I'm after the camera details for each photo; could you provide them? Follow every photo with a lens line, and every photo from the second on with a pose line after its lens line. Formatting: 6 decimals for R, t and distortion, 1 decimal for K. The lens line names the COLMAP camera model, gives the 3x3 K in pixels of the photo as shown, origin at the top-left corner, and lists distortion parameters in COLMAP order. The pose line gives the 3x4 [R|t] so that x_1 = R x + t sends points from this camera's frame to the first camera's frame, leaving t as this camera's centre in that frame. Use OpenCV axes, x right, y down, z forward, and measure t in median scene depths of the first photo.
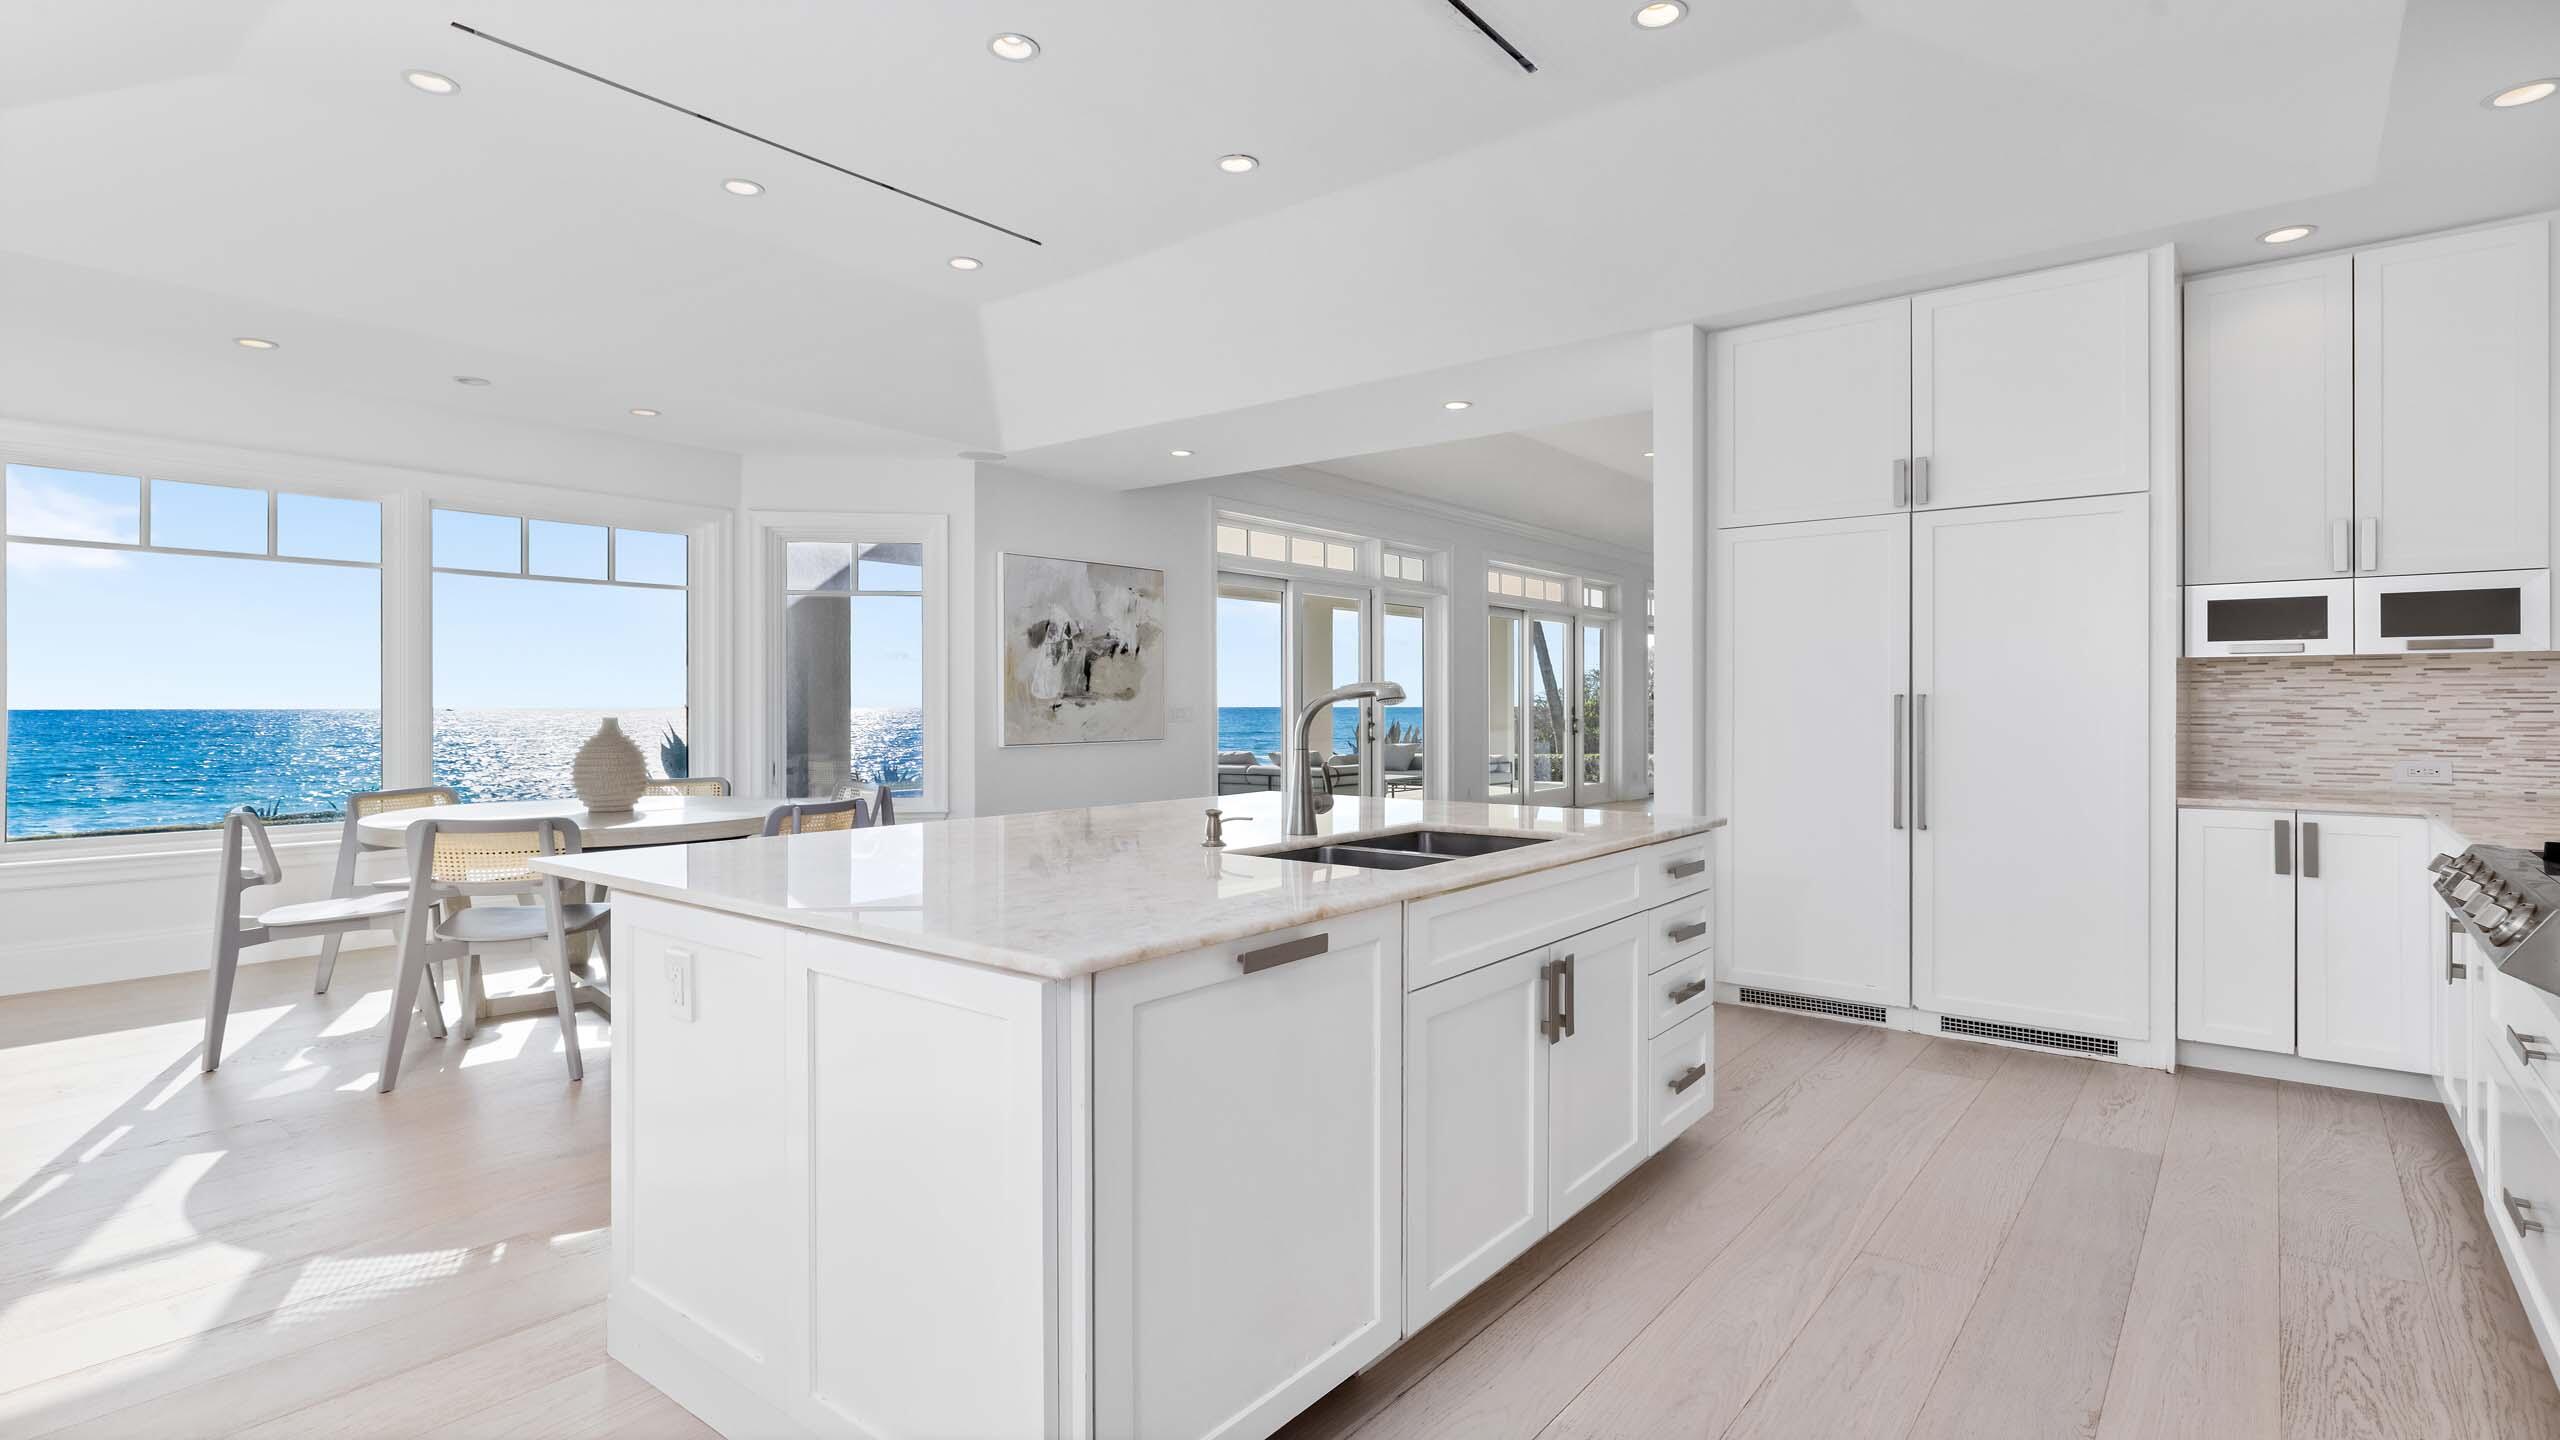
lens RADIAL K [[1239.9, 0, 1280.0], [0, 1239.9, 720.0], [0, 0, 1]] dist [0.026882, 0.000164]
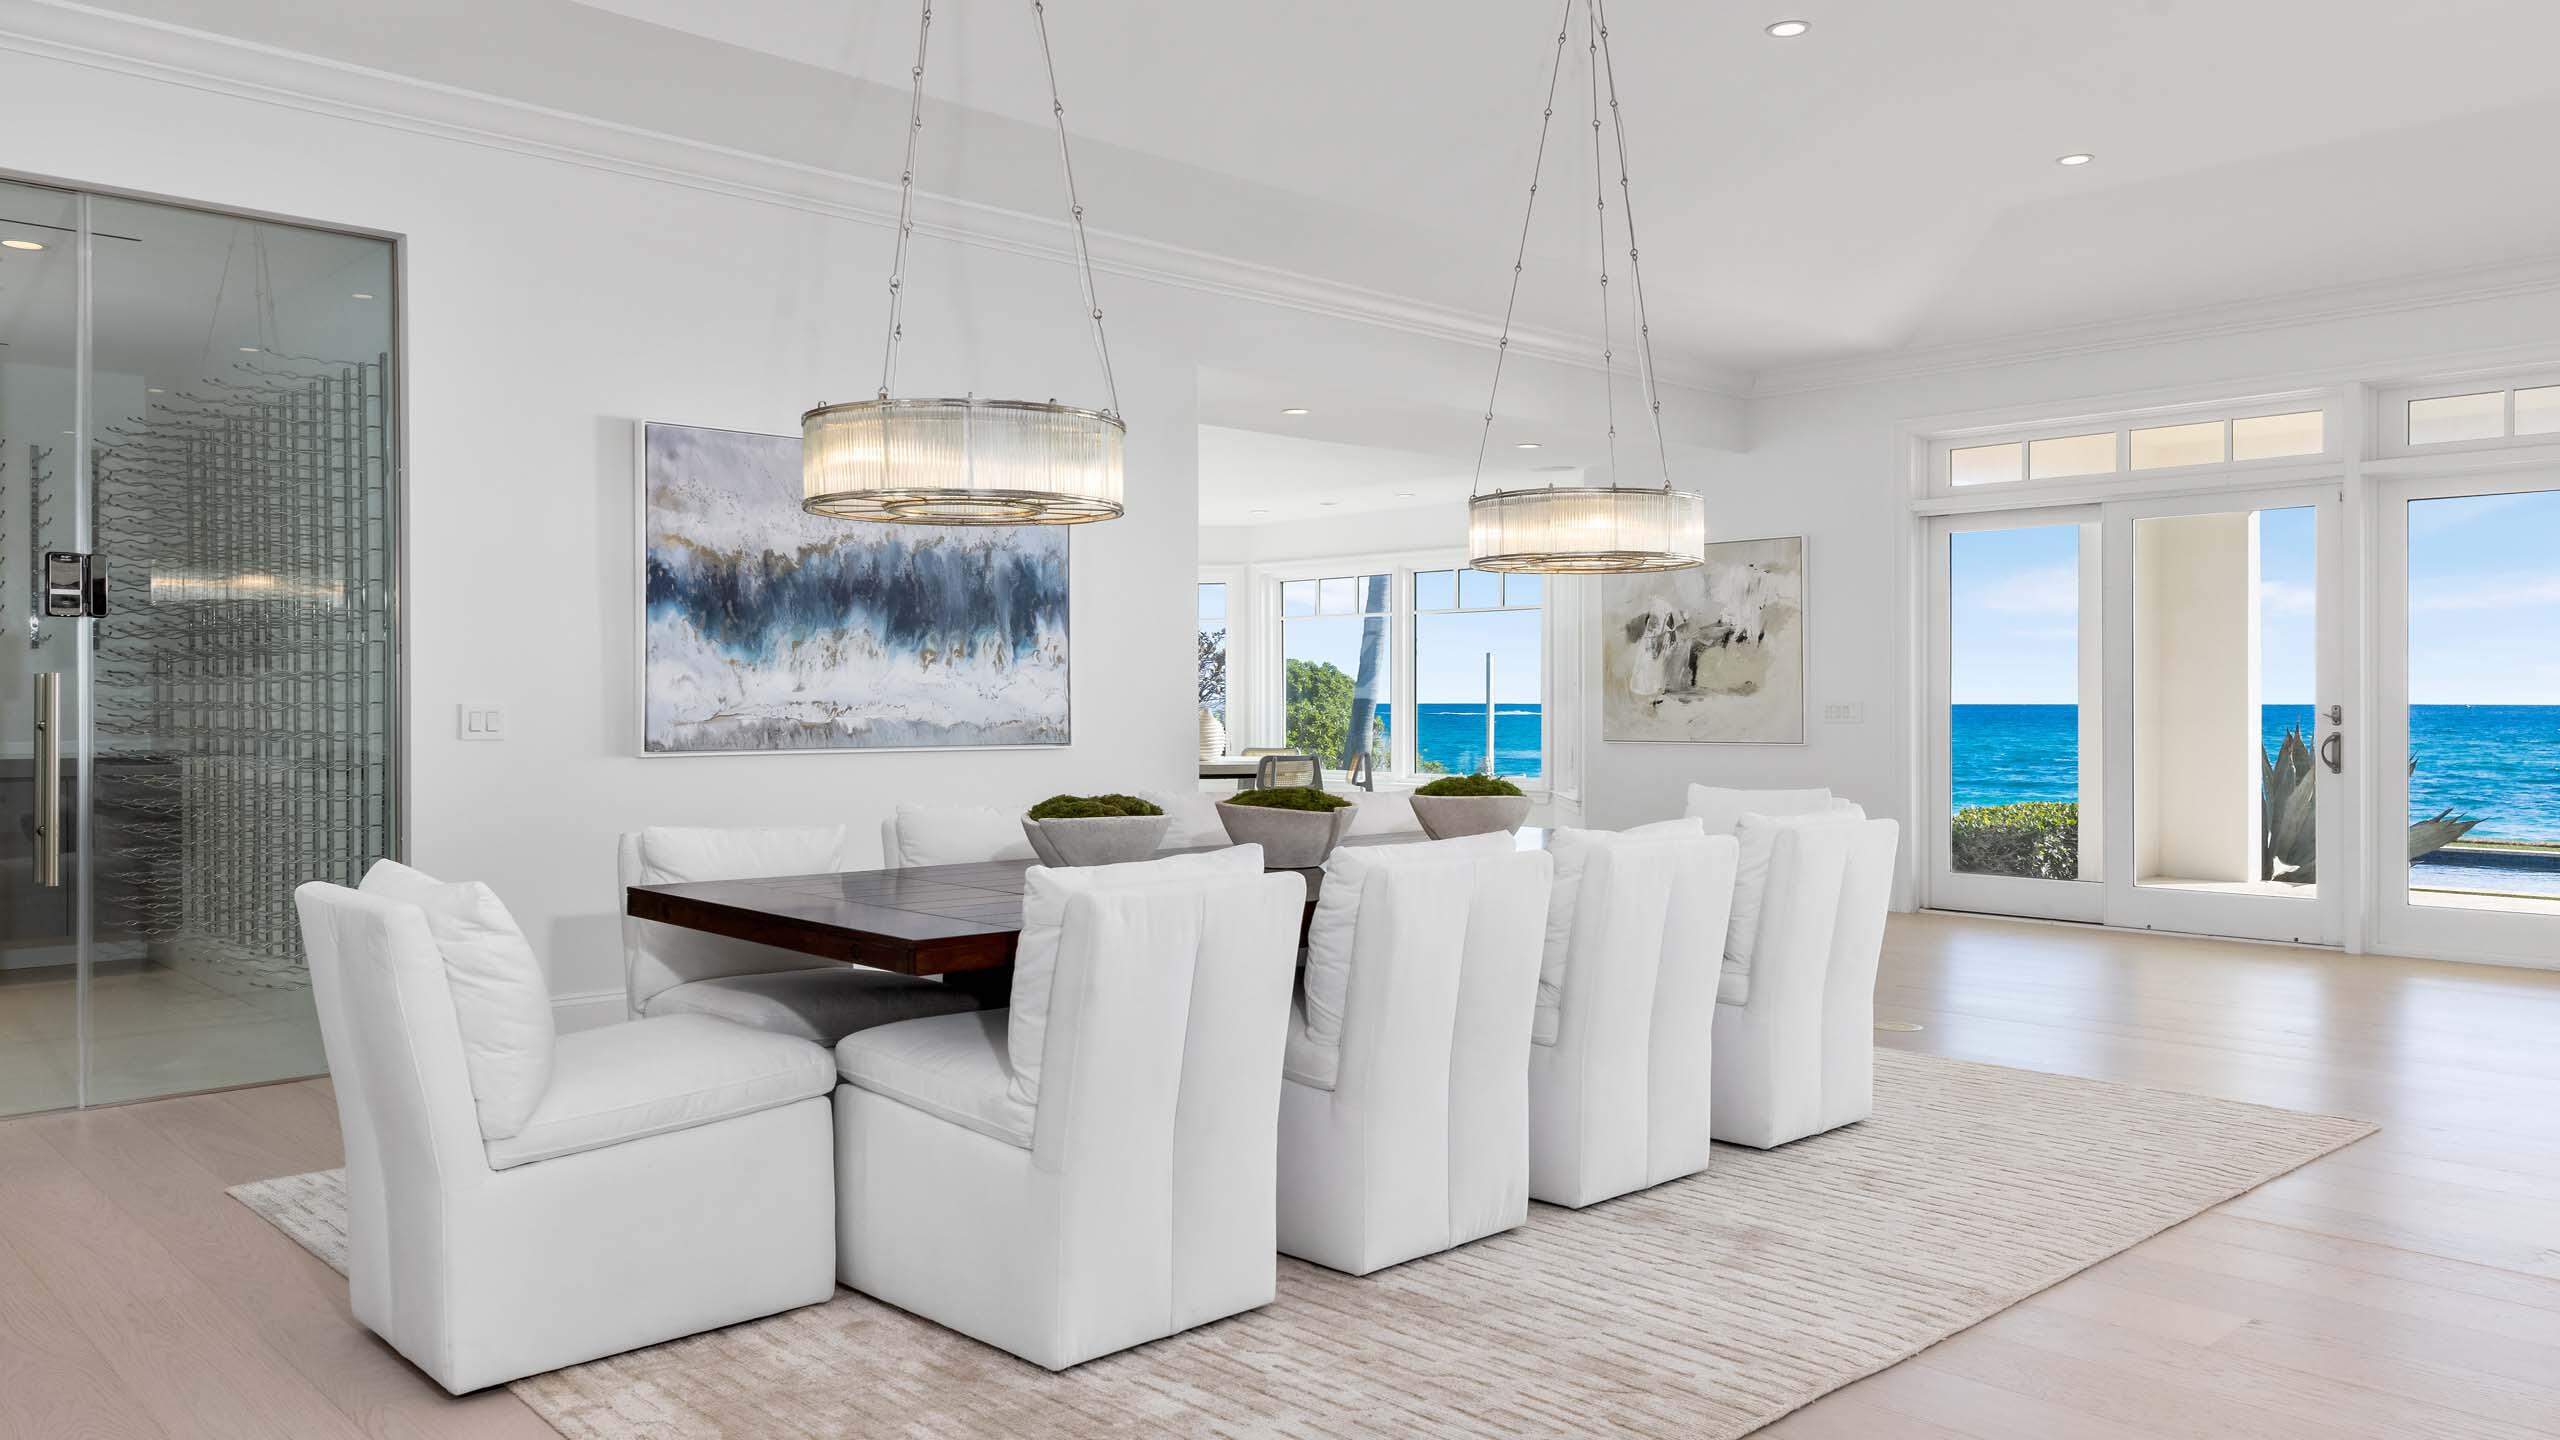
lens RADIAL K [[1837.1, 0, 1280.0], [0, 1837.1, 720.0], [0, 0, 1]] dist [0.002850, 0.001345]
pose [[-0.147923, 0.013222, -0.988910, 1.794111], [-0.010497, 0.999833, 0.014938, -0.022258], [0.988943, 0.012591, -0.147760, 1.313923]]
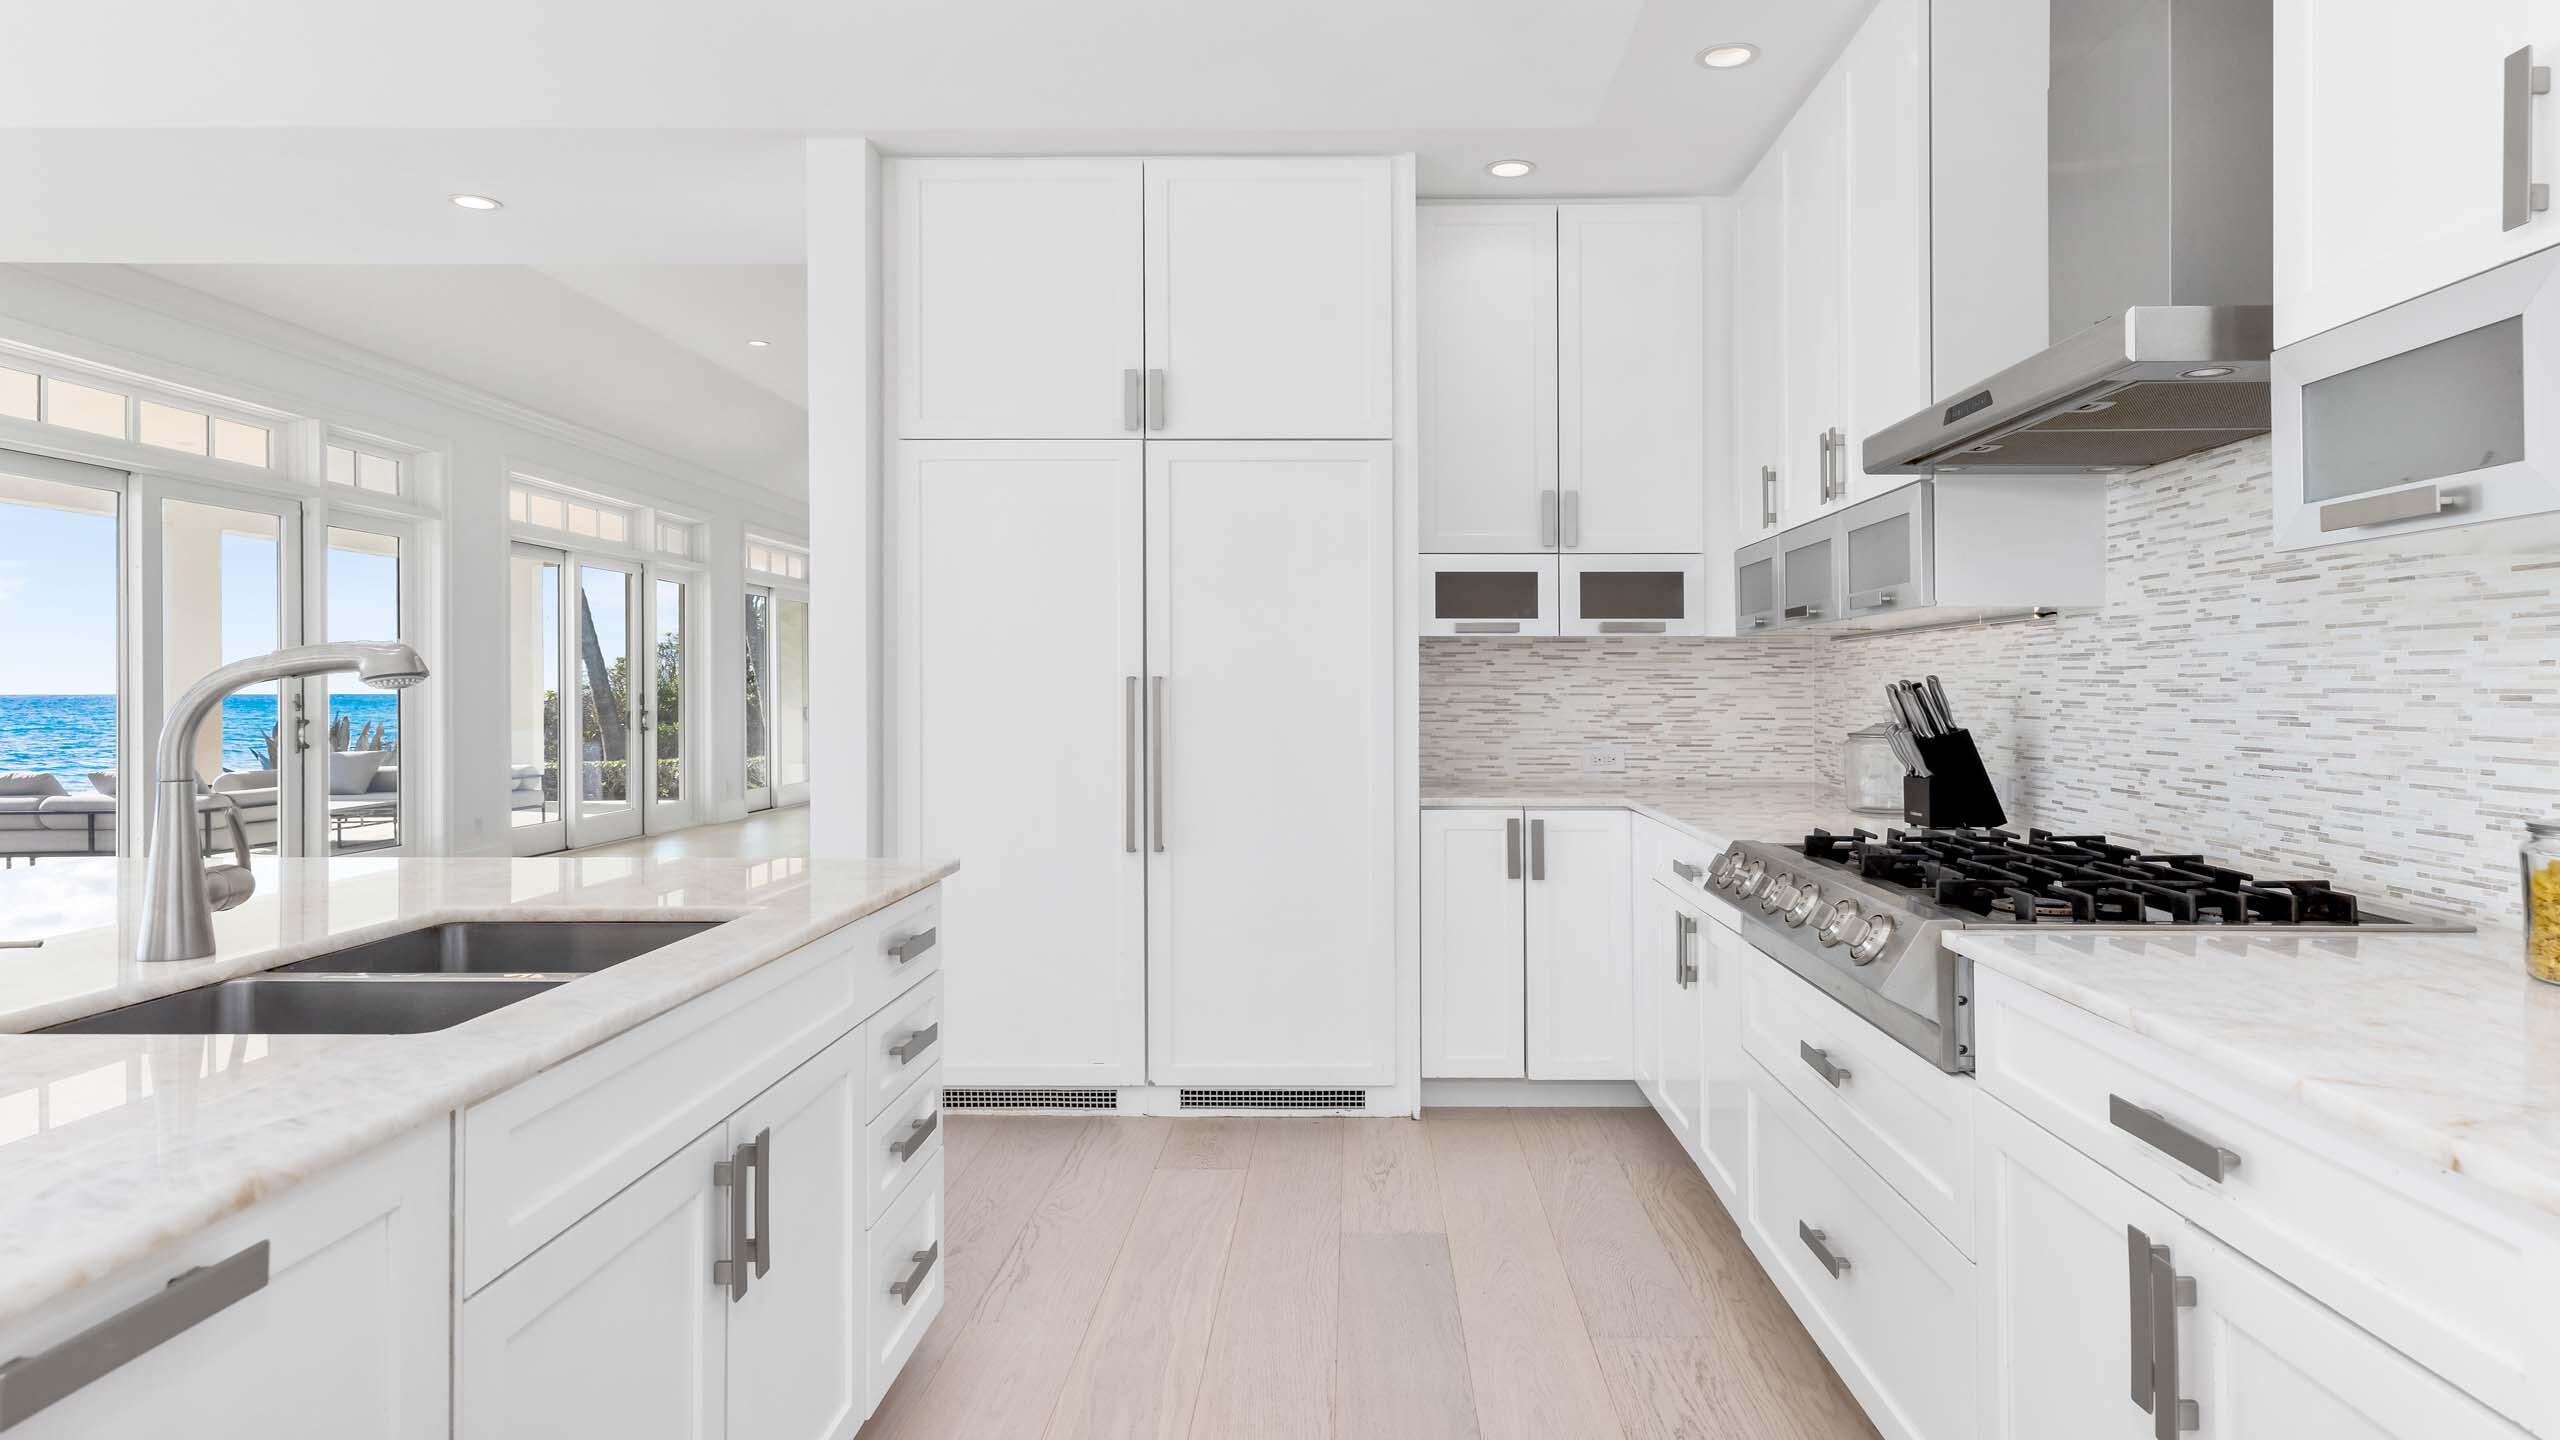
lens RADIAL K [[1594.1, 0, 1309.8], [0, 1594.1, 693.0], [0, 0, 1]] dist [0.007878, 0.000761]
pose [[0.800666, -0.000962, 0.599110, -0.001459], [0.007326, 0.999940, -0.008185, -0.001481], [-0.599066, 0.010942, 0.800625, 0.152839]]
